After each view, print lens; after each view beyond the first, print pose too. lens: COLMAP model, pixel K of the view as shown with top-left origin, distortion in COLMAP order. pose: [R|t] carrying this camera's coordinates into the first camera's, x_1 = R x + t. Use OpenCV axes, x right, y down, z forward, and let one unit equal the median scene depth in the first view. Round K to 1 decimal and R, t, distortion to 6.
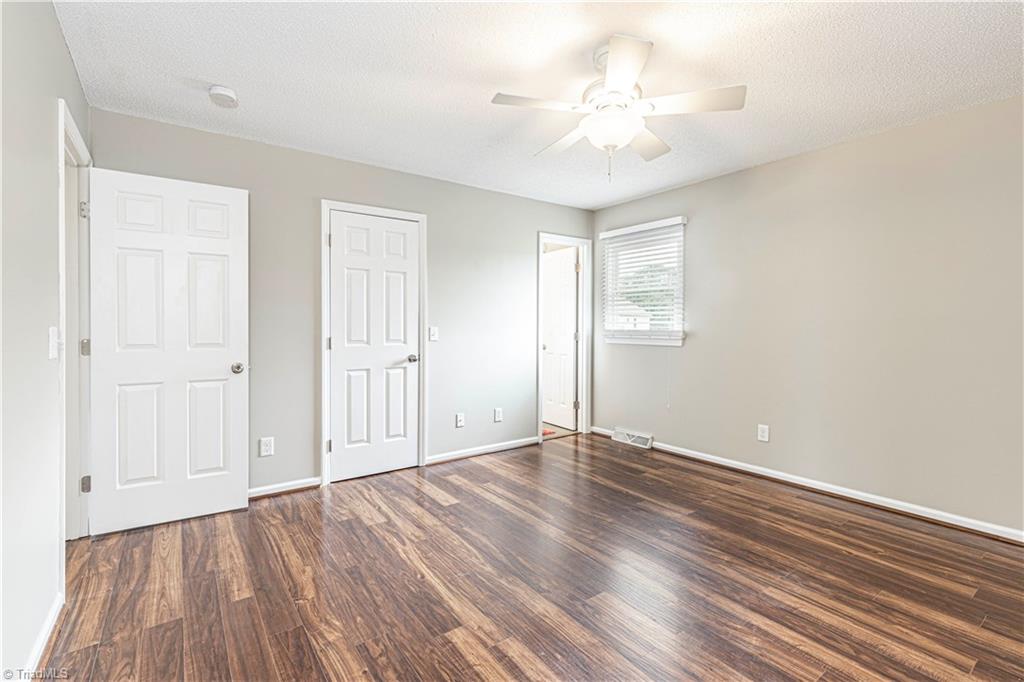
lens RADIAL K [[474.1, 0, 547.6], [0, 474.1, 325.3], [0, 0, 1]] dist [0.009710, 0.001379]
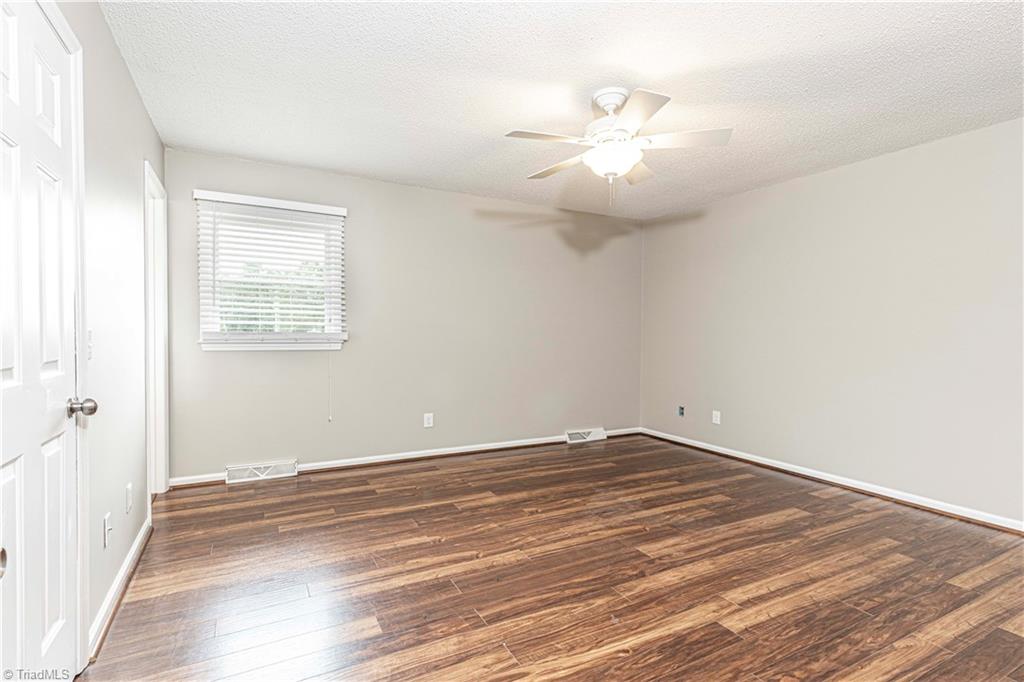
lens RADIAL K [[474.1, 0, 481.2], [0, 474.1, 311.1], [0, 0, 1]] dist [0.009710, 0.001379]
pose [[0.207393, 0.044240, 0.977257, -0.839013], [-0.008528, 0.999021, -0.043416, 0.020813], [-0.978221, 0.000670, 0.207567, 0.834490]]
